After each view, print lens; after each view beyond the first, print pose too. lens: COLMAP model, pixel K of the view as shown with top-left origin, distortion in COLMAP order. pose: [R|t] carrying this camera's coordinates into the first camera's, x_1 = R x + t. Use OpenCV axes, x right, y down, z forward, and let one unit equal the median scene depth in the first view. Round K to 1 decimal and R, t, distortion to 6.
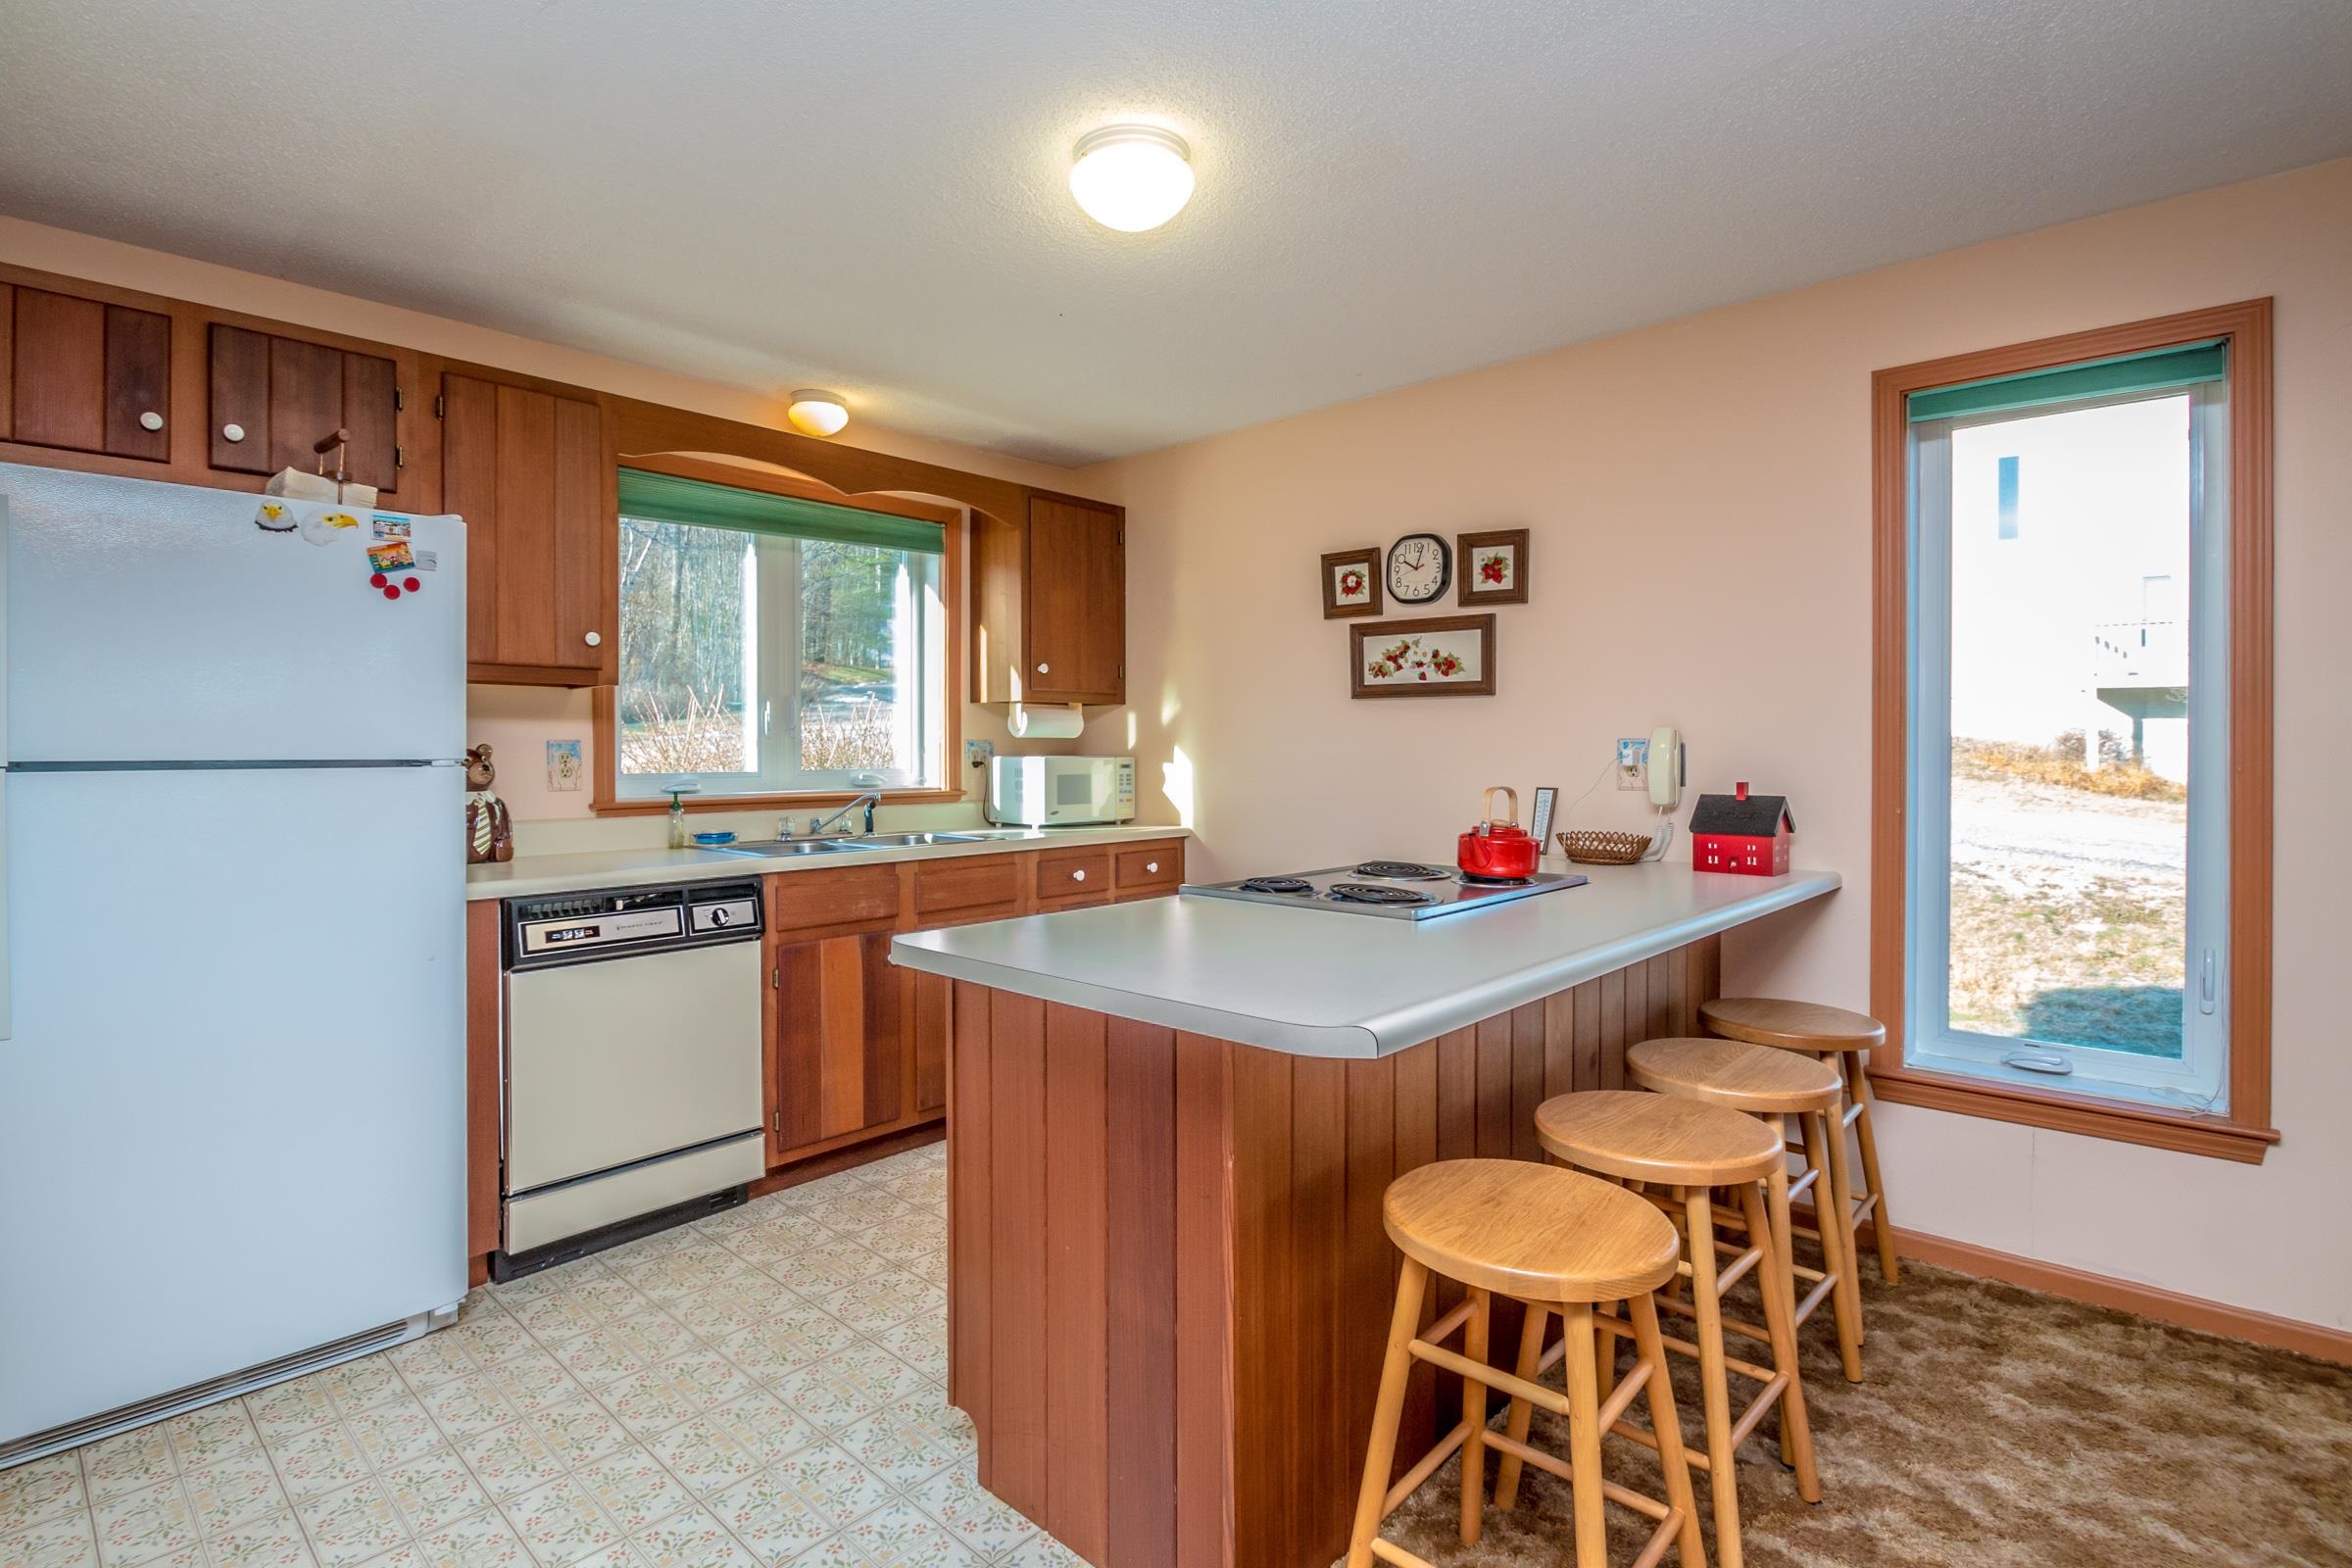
lens RADIAL K [[1127.8, 0, 1147.9], [0, 1127.8, 755.2], [0, 0, 1]] dist [0.016650, -0.021091]
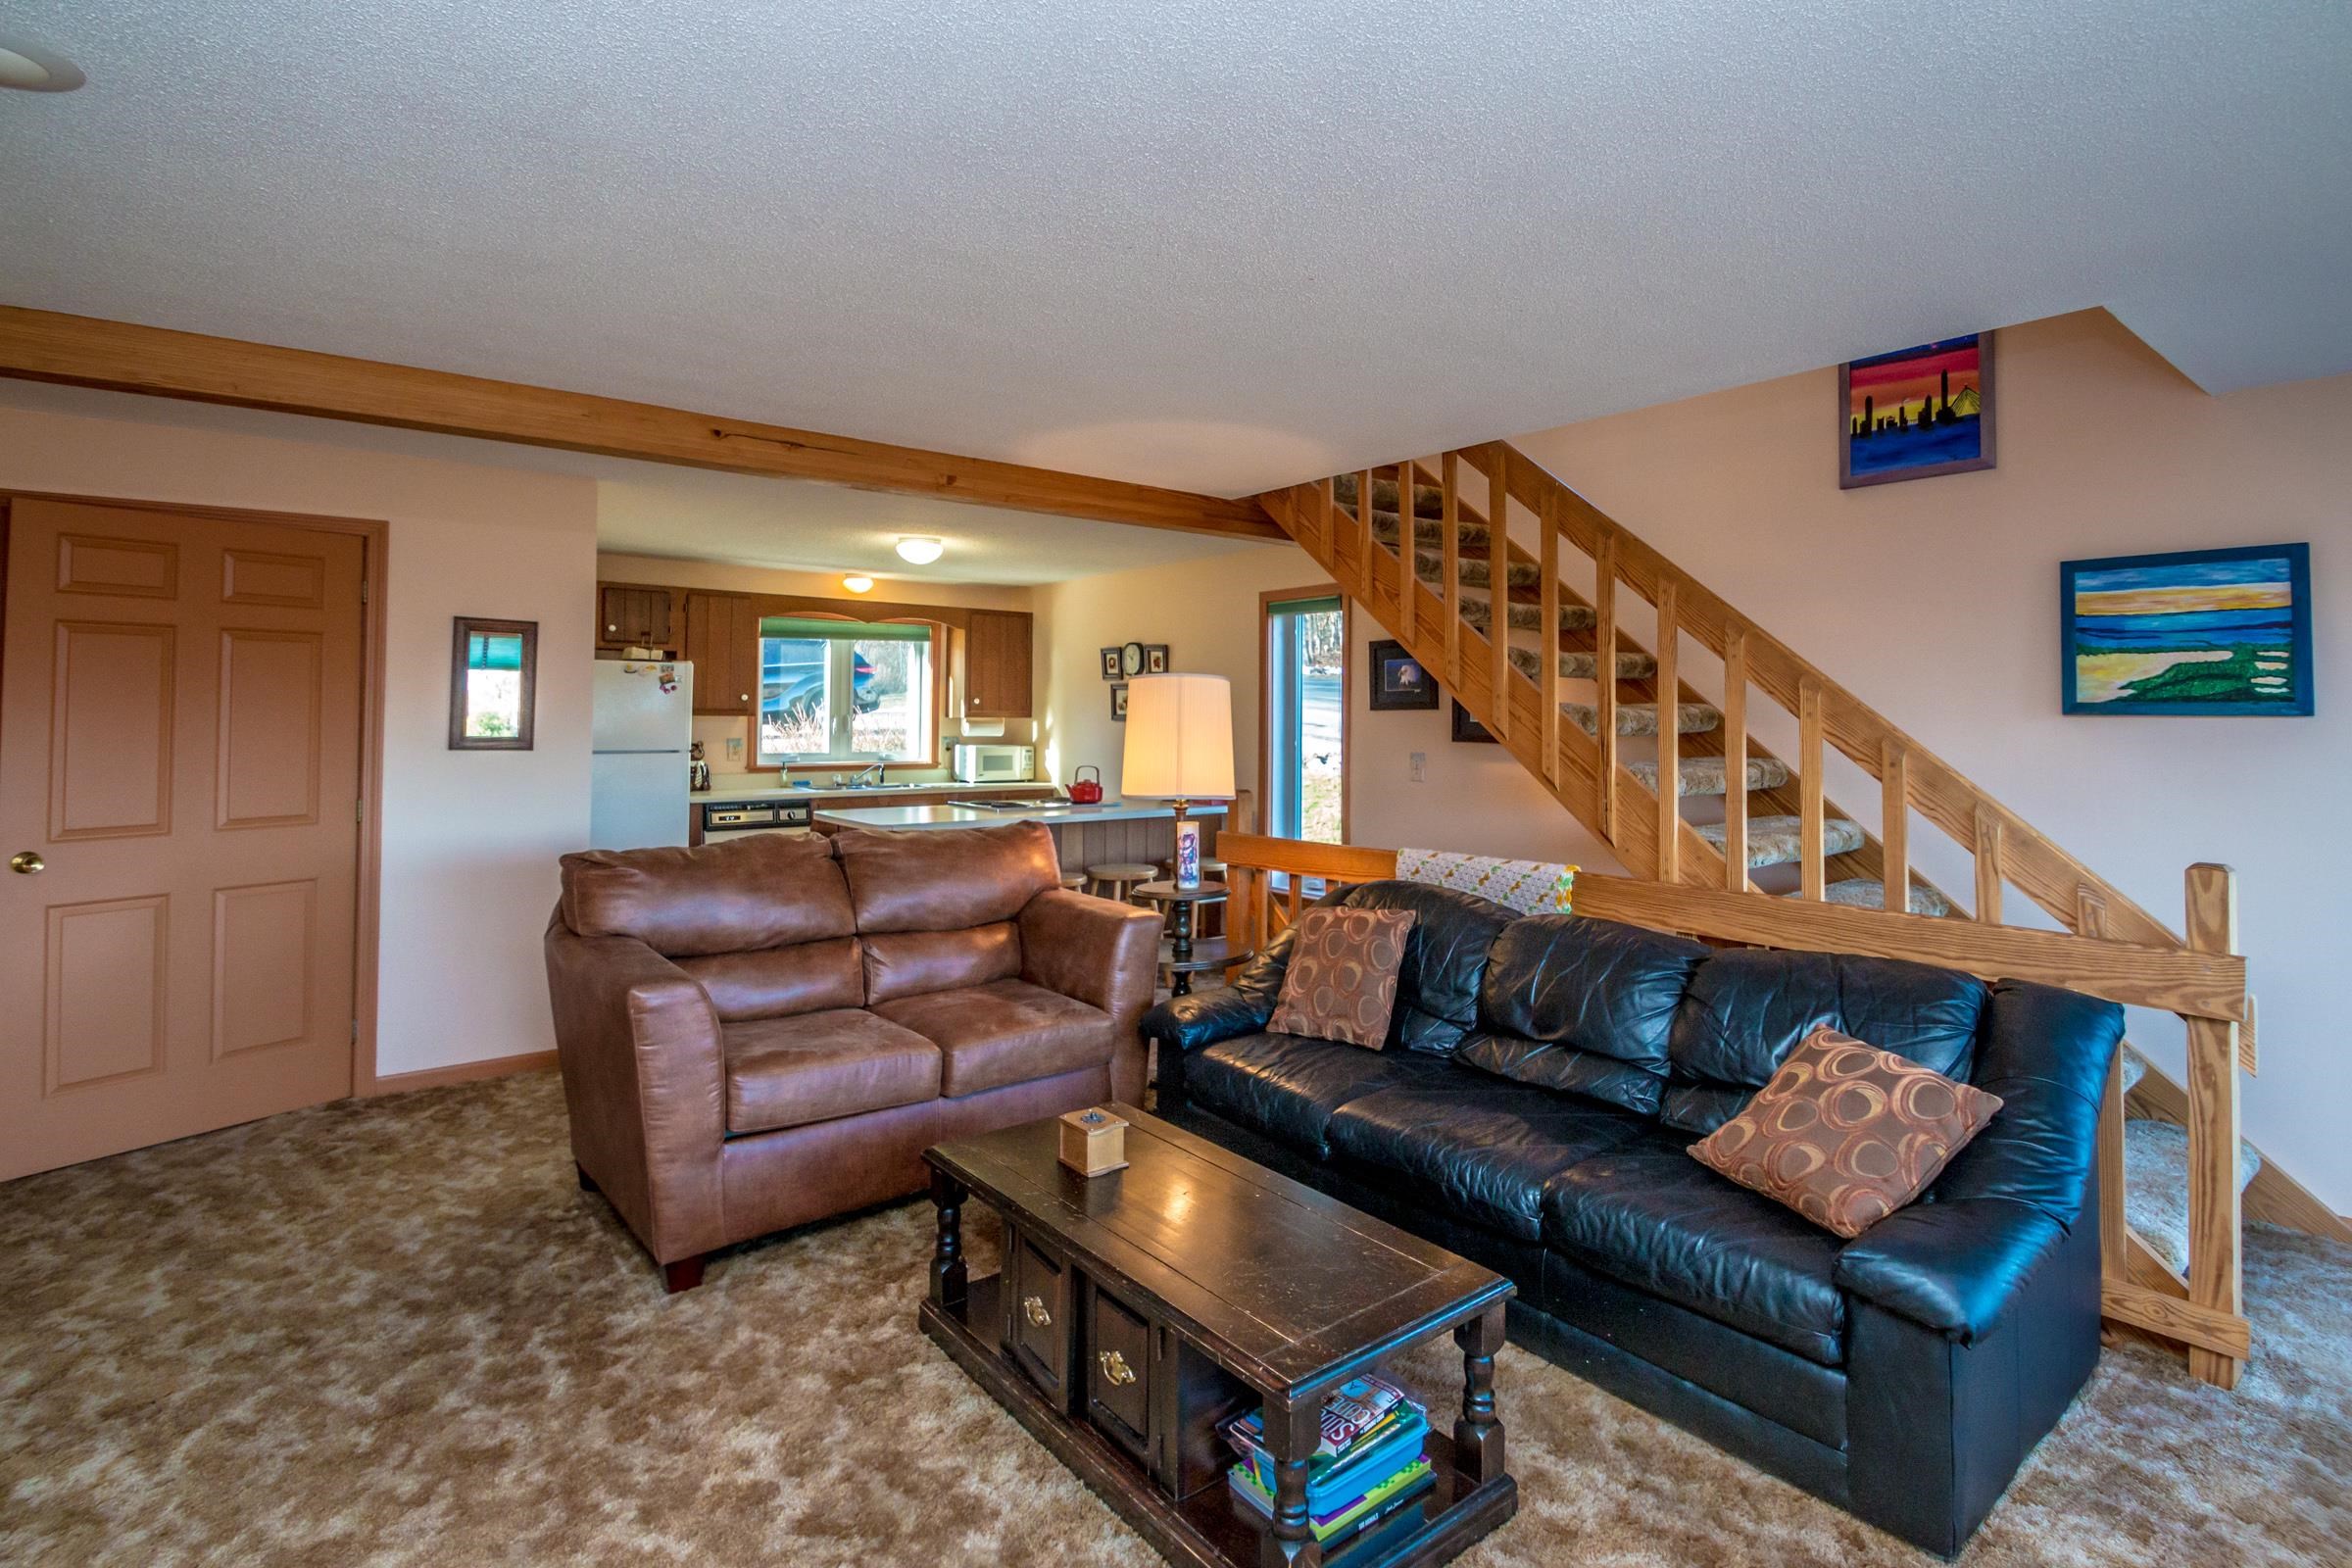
lens RADIAL K [[1122.7, 0, 1235.3], [0, 1122.7, 689.4], [0, 0, 1]] dist [0.025834, -0.000161]
pose [[0.994548, 0.005567, -0.104134, 0.686064], [-0.009050, 0.999414, -0.033010, -0.044660], [0.103890, 0.033772, 0.994015, -1.097846]]
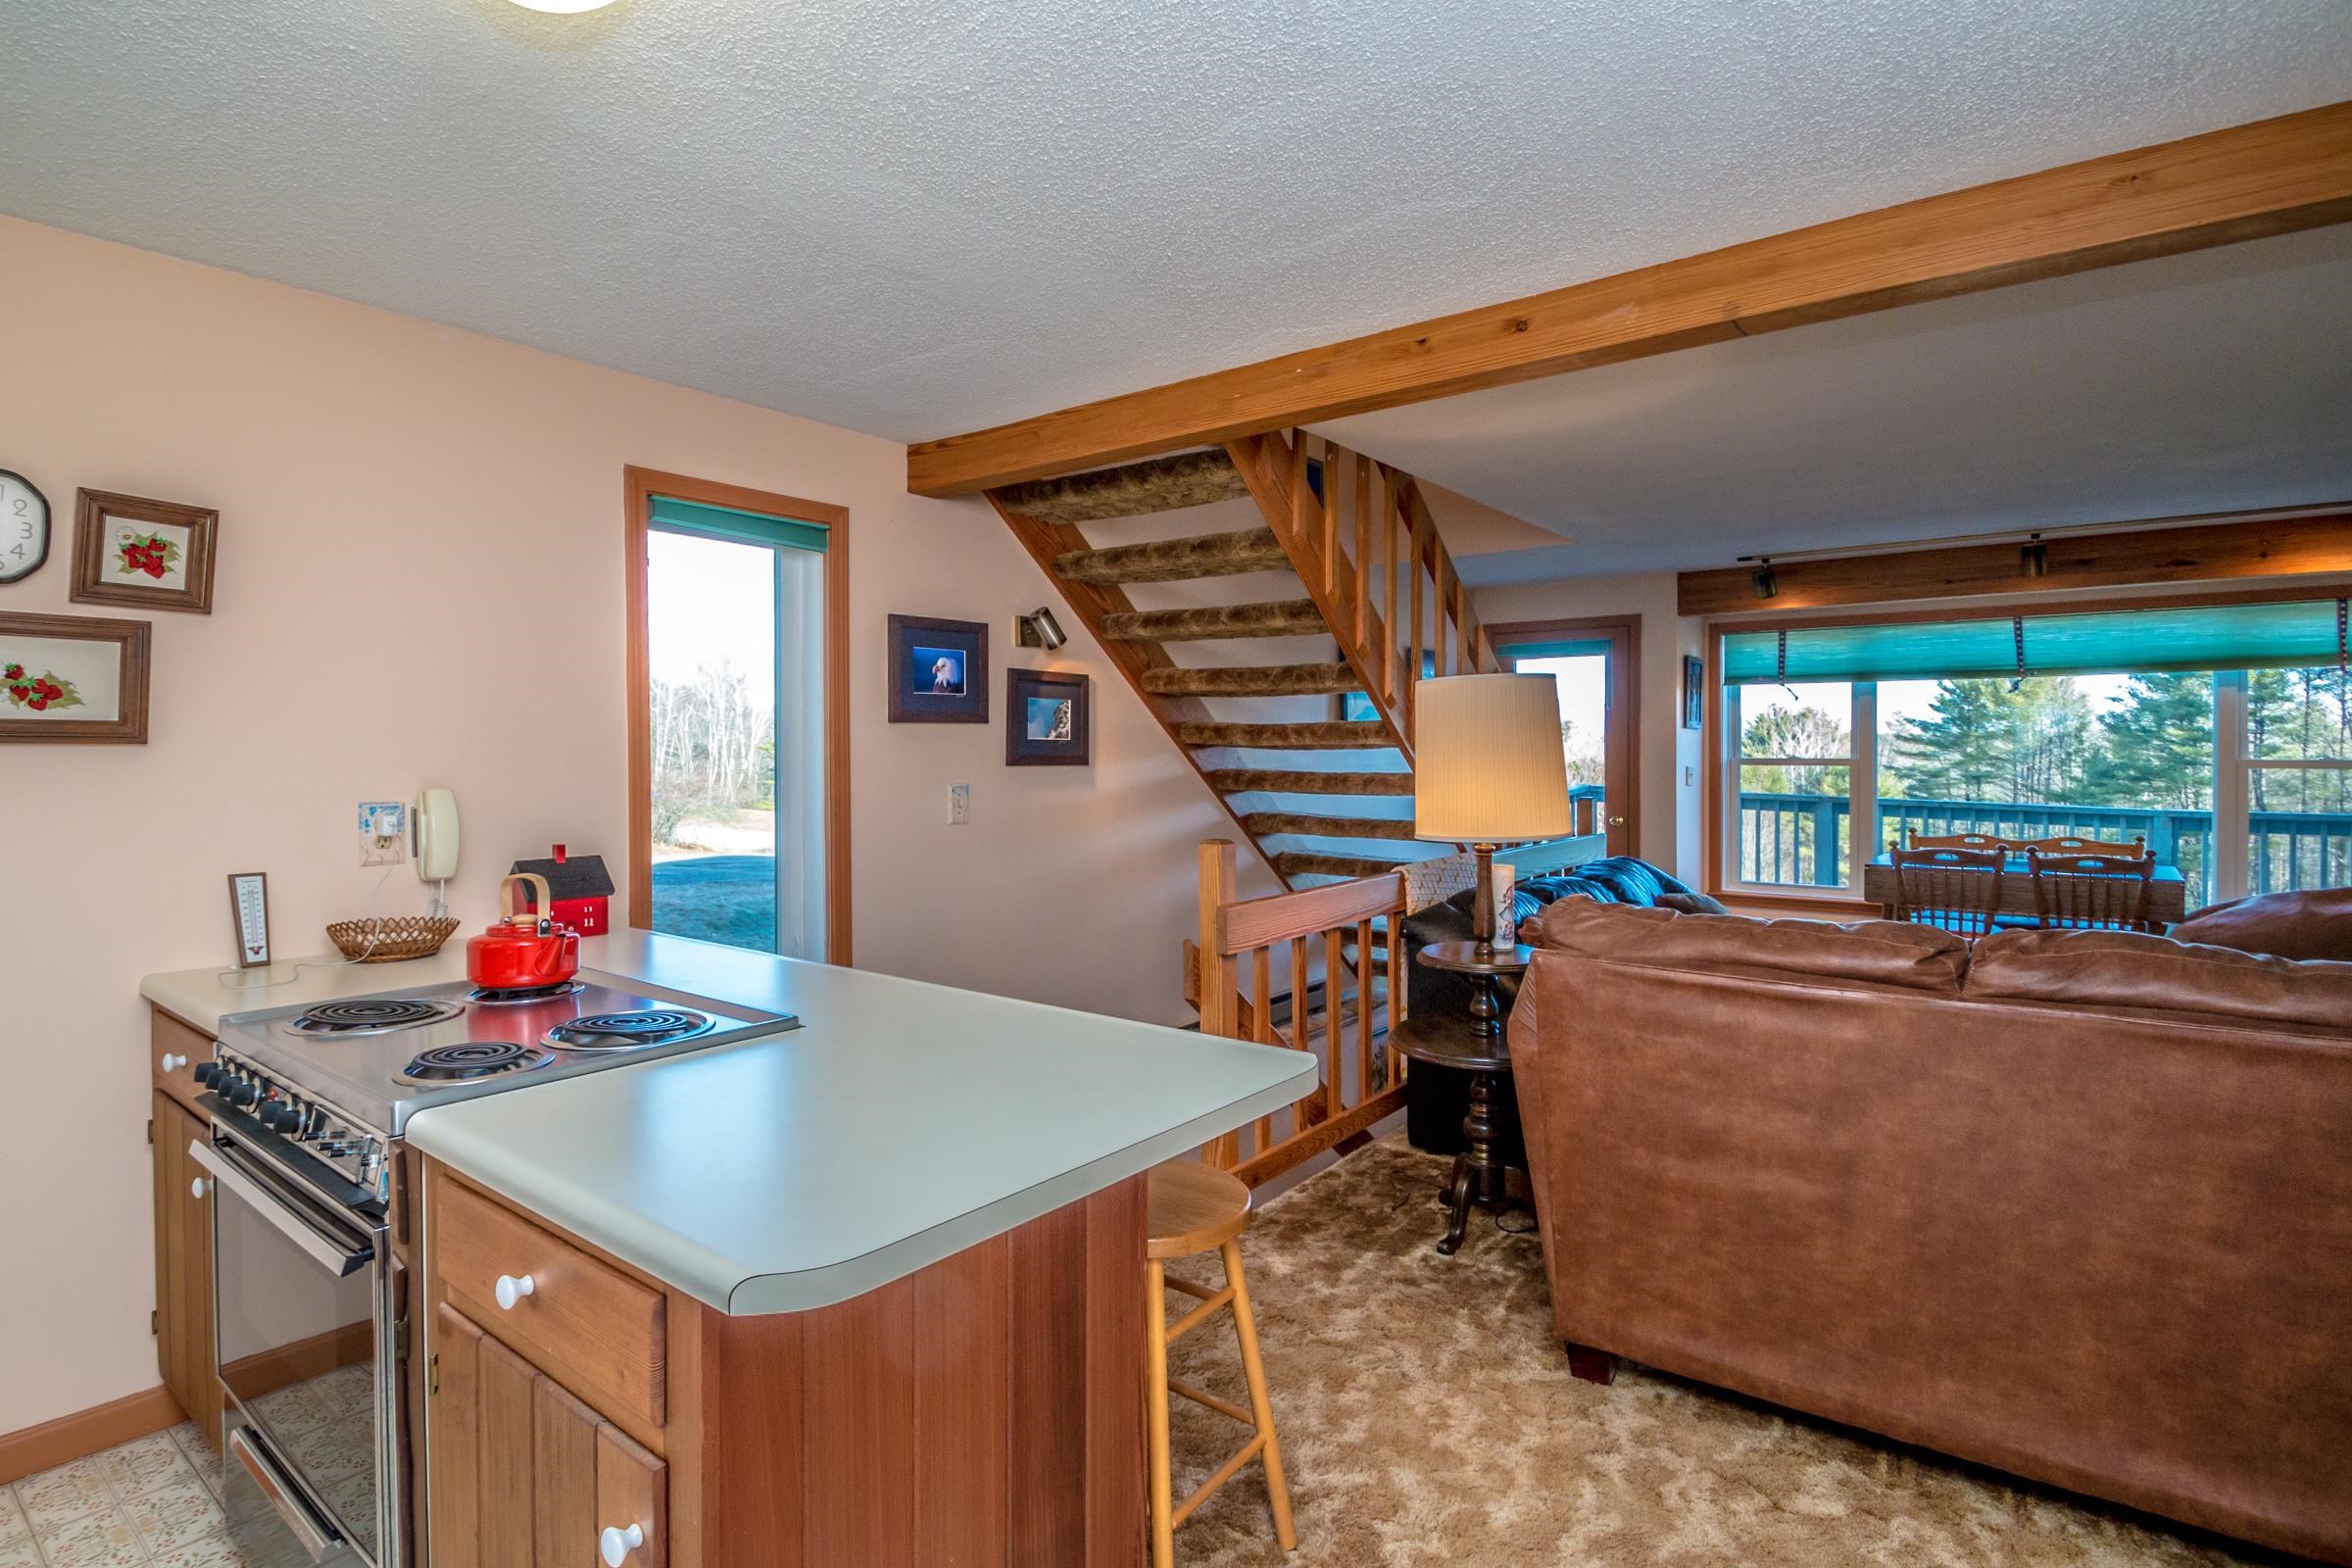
lens RADIAL K [[1169.8, 0, 1147.8], [0, 1169.8, 741.0], [0, 0, 1]] dist [-0.004699, -0.001955]
pose [[-0.083980, 0.009254, 0.996424, -0.424556], [0.014161, 0.999867, -0.008092, -0.040656], [-0.996367, 0.013430, -0.084100, 0.466496]]
